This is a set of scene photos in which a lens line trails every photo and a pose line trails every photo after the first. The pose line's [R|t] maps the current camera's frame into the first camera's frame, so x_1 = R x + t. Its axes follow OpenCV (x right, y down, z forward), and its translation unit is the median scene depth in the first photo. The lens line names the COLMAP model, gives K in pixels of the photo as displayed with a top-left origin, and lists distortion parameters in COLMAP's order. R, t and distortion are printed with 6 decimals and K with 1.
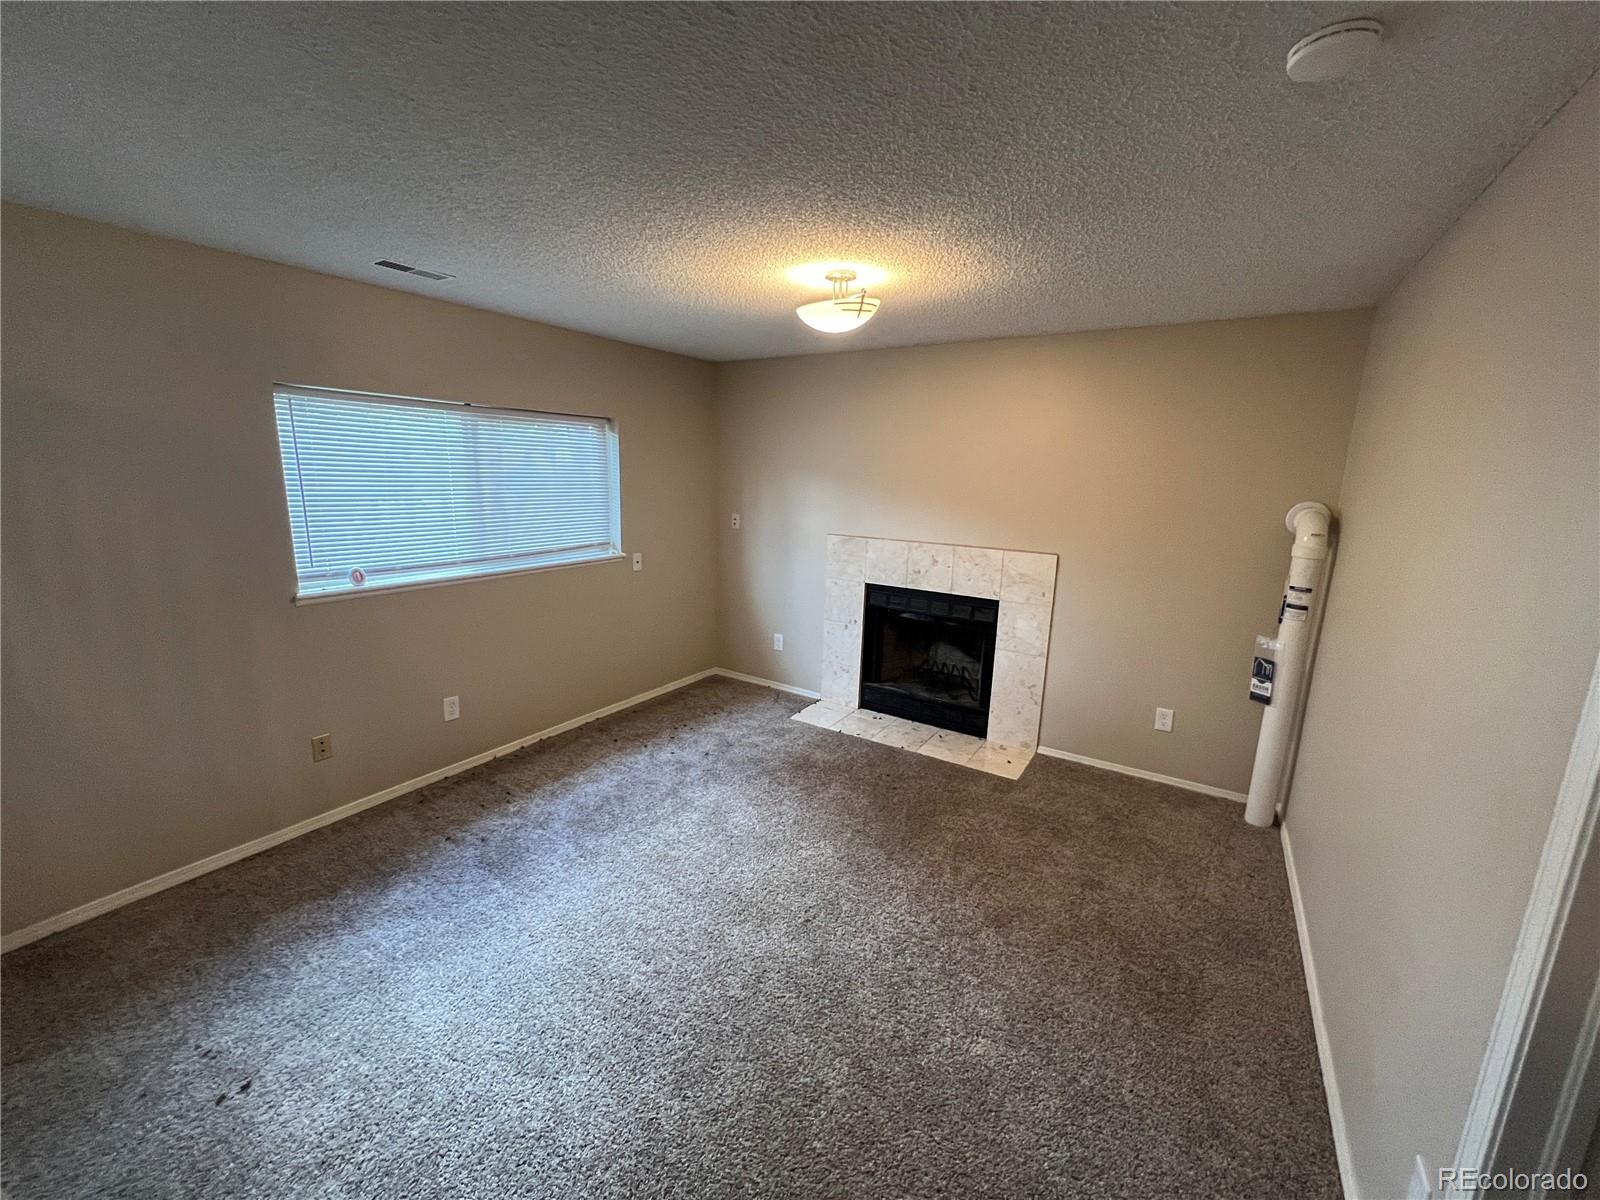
lens RADIAL K [[644.3, 0, 795.1], [0, 644.3, 601.3], [0, 0, 1]] dist [0.000973, -0.000114]
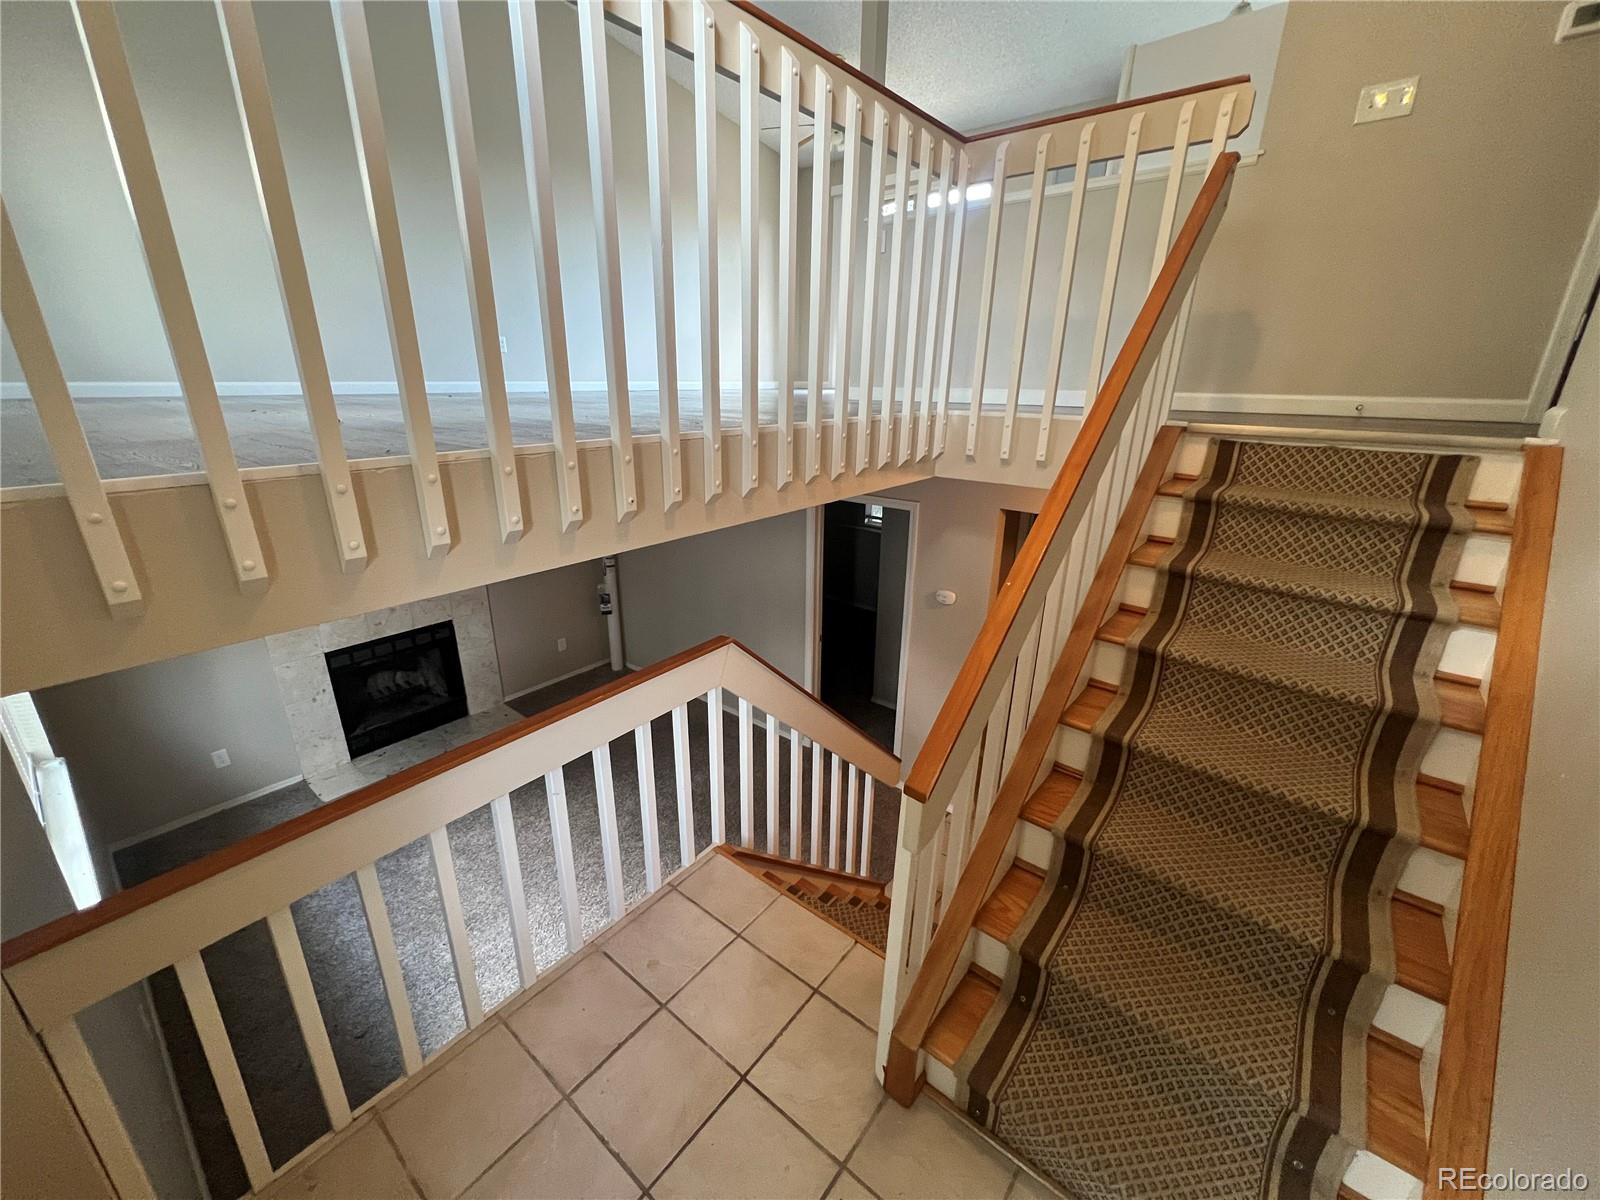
lens RADIAL K [[644.3, 0, 795.1], [0, 644.3, 601.3], [0, 0, 1]] dist [0.000973, -0.000114]
pose [[0.107902, -0.355703, 0.928349, -0.869913], [0.196528, 0.923006, 0.330813, -0.348878], [-0.974543, 0.146751, 0.169500, 0.045607]]
